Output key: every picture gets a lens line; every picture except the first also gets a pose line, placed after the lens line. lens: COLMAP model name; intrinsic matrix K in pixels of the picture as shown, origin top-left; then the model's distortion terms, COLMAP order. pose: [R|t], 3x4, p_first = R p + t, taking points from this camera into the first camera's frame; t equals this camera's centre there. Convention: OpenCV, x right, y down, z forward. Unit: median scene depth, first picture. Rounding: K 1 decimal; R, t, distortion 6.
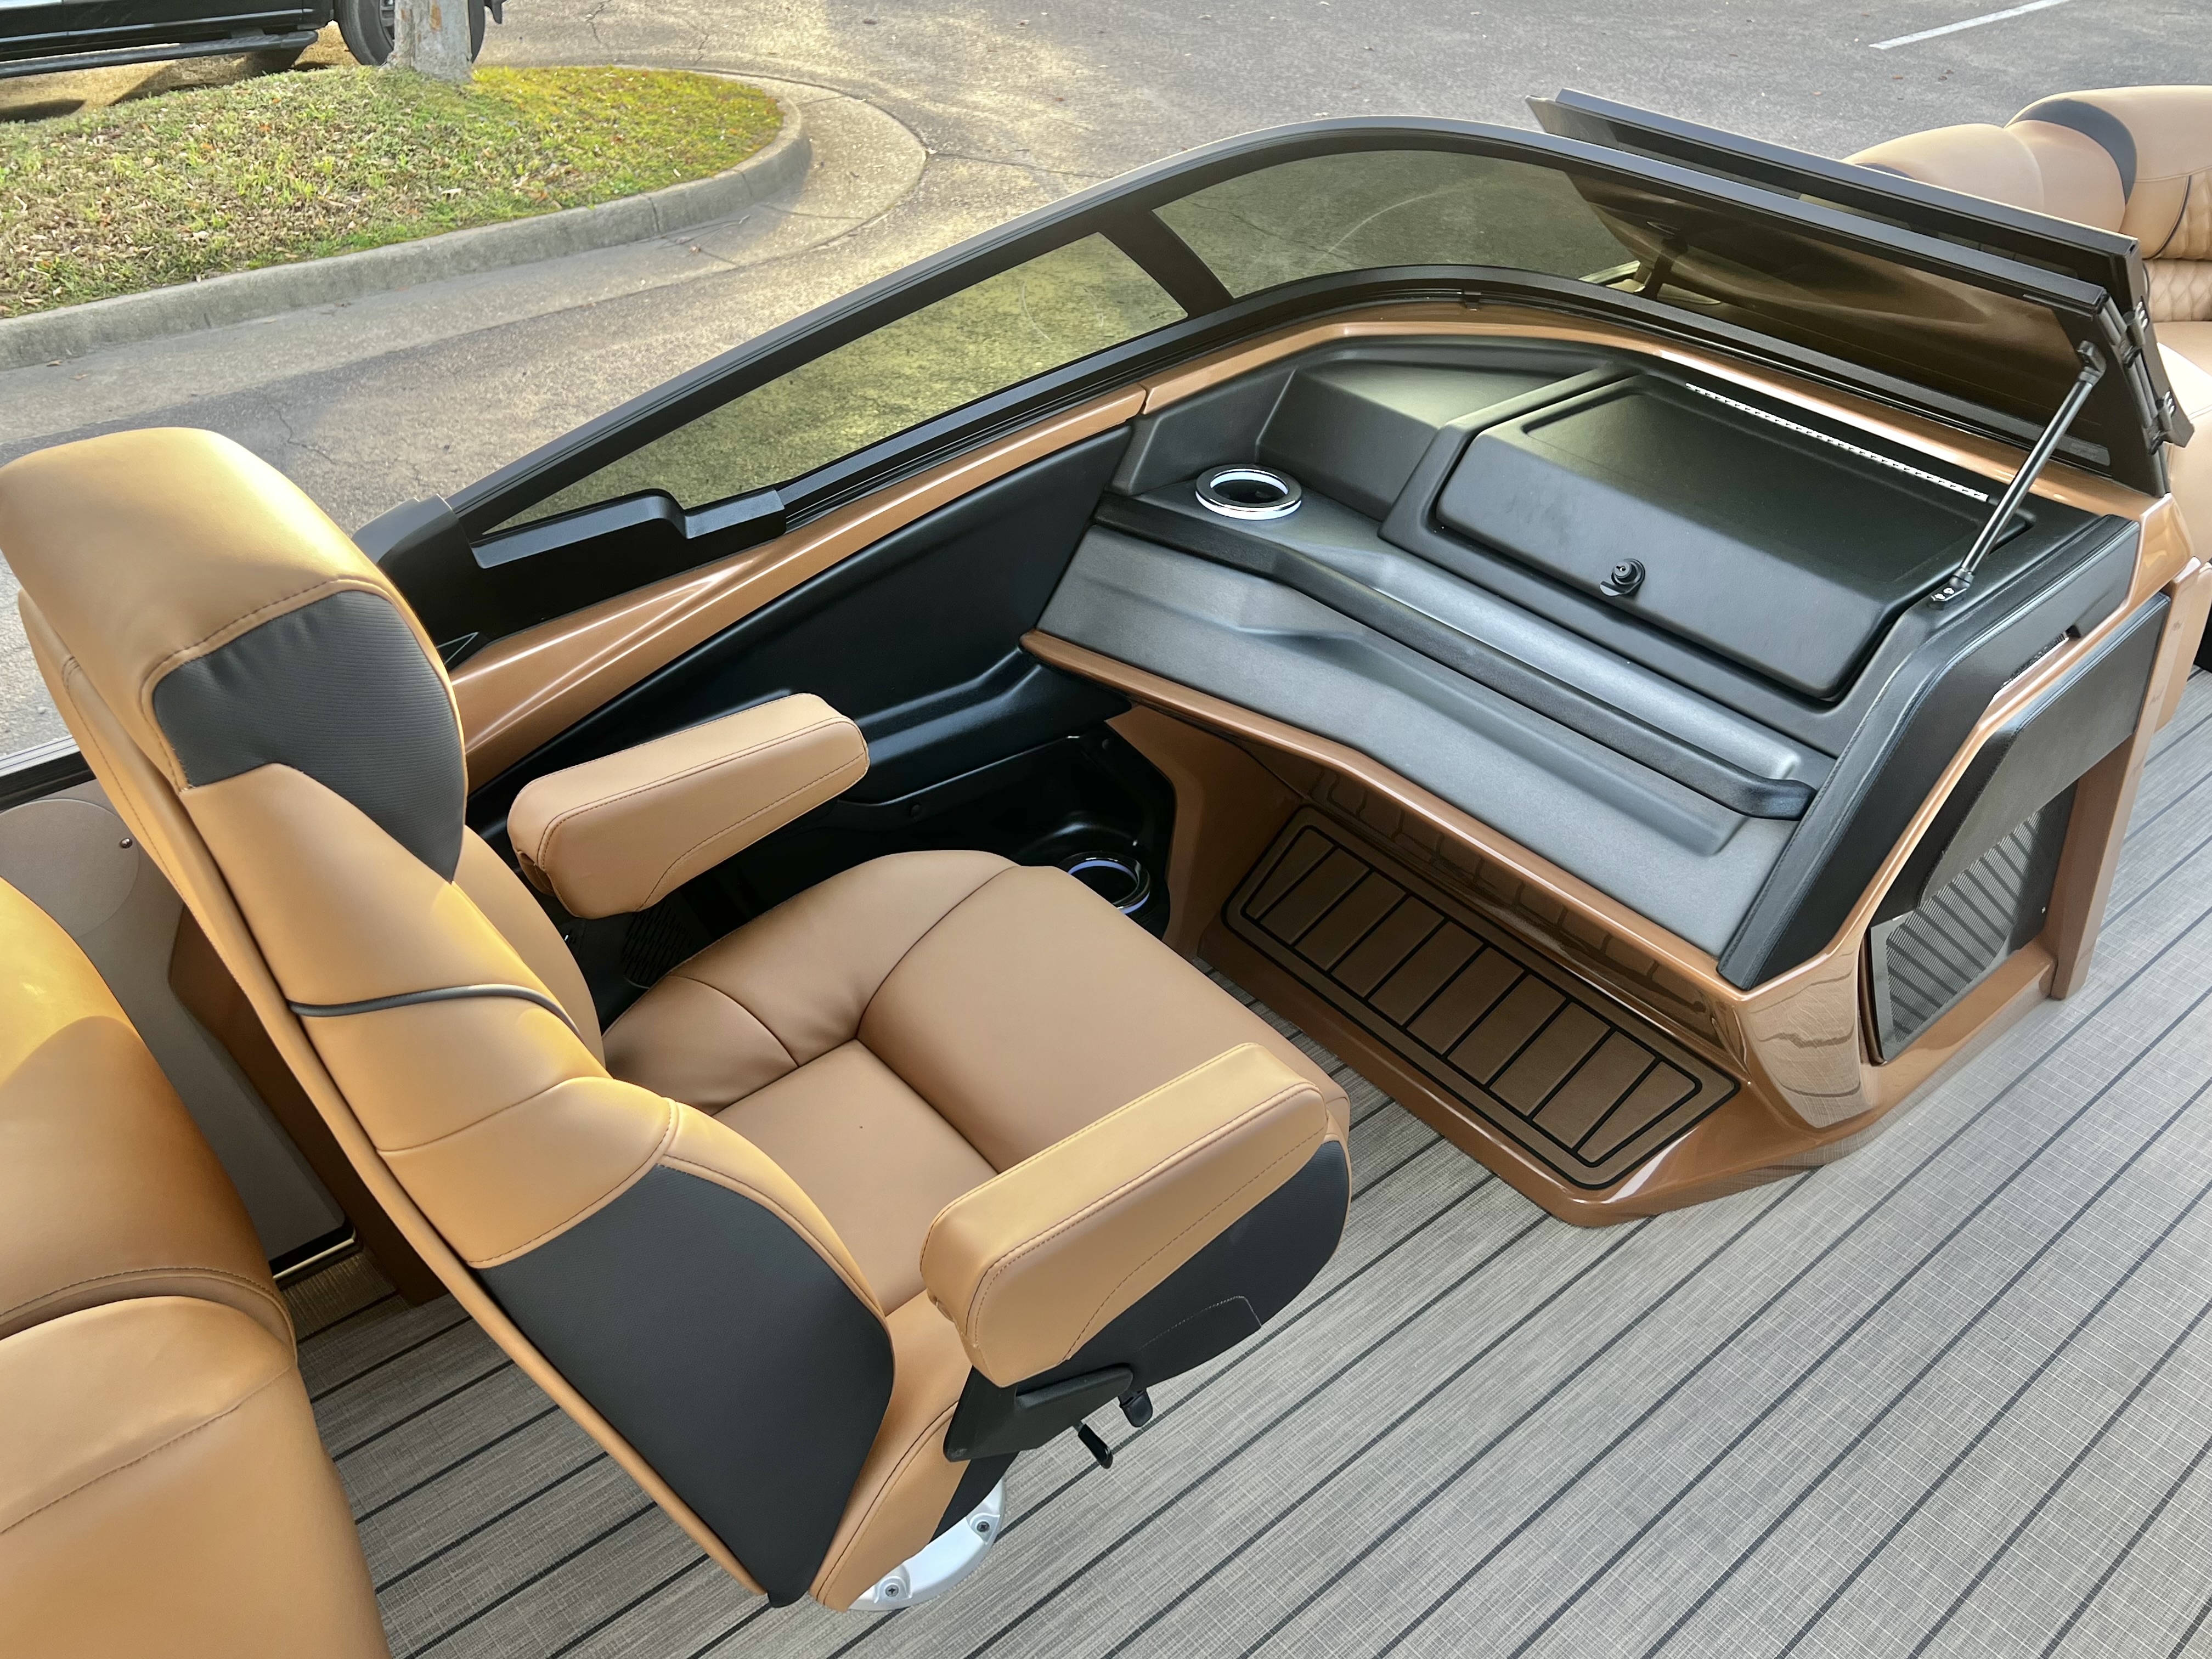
lens RADIAL K [[1877.9, 0, 1114.3], [0, 1877.9, 813.1], [0, 0, 1]] dist [0.042475, -0.035485]
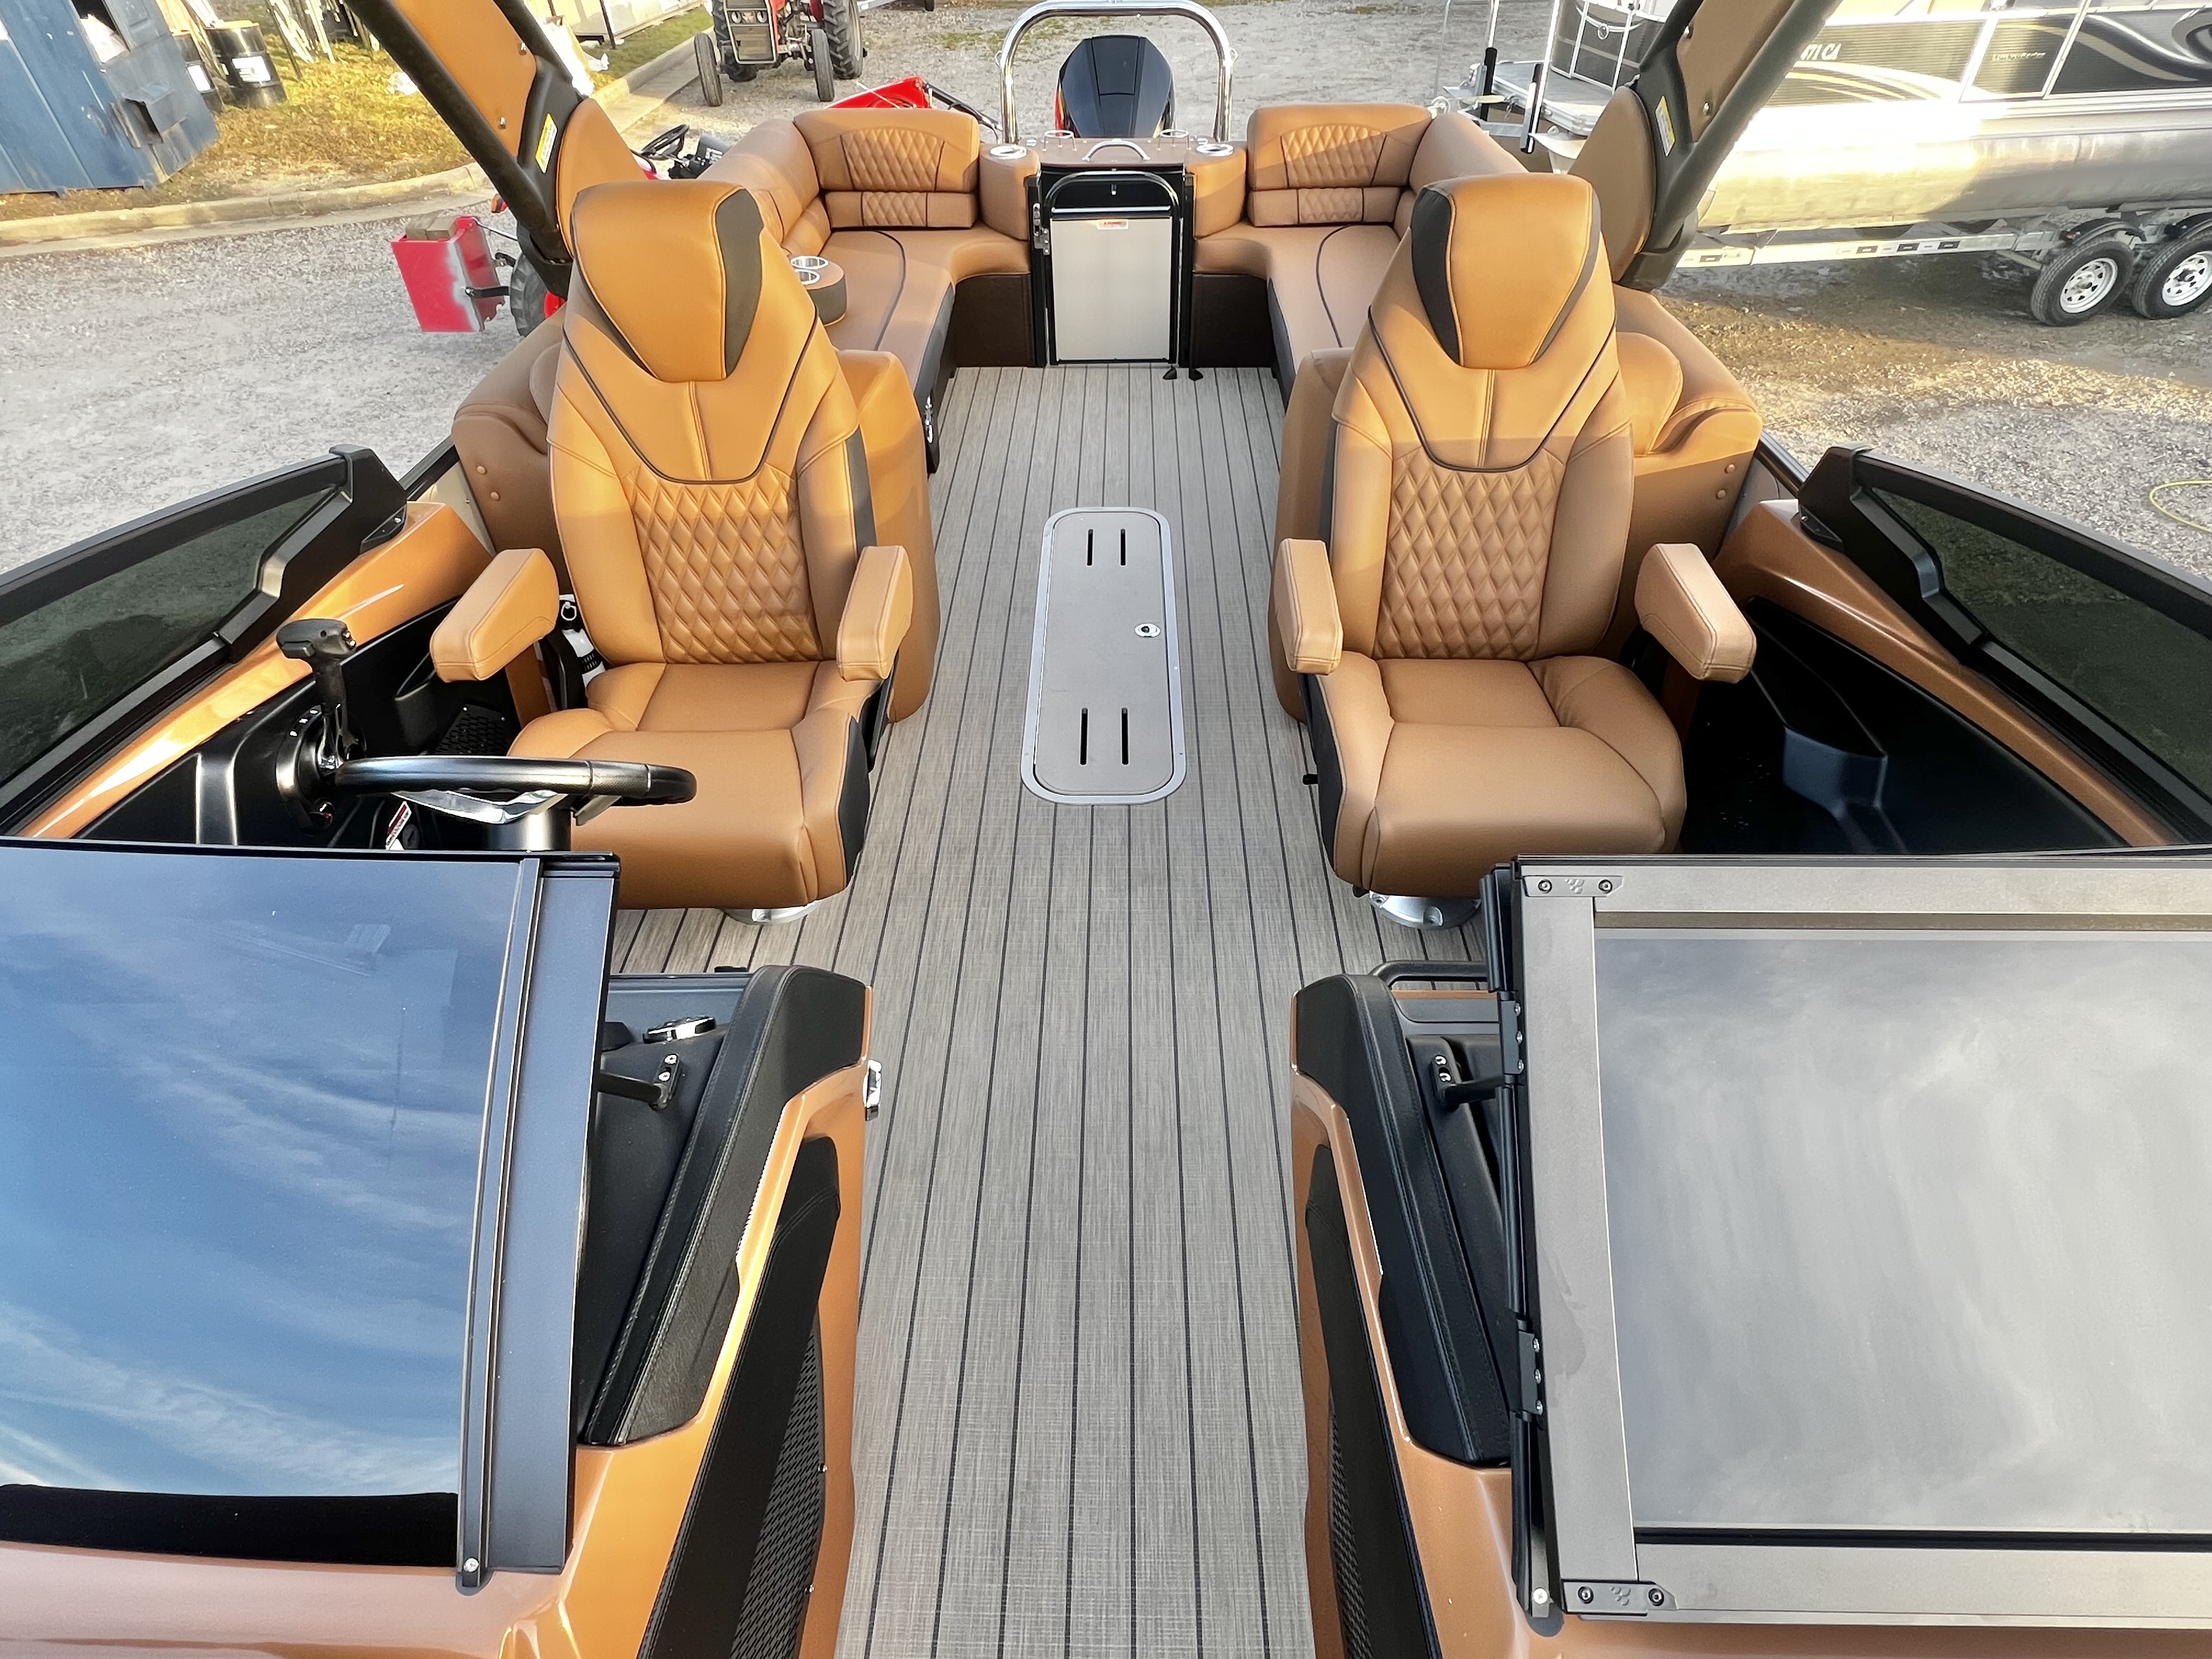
lens RADIAL K [[1127.1, 0, 1103.8], [0, 1127.1, 832.2], [0, 0, 1]] dist [-0.001358, 0.000528]
pose [[-0.674949, 0.477368, -0.562640, 0.650610], [-0.435281, 0.358113, 0.826006, -0.438308], [0.595797, 0.802418, -0.033918, 0.665266]]
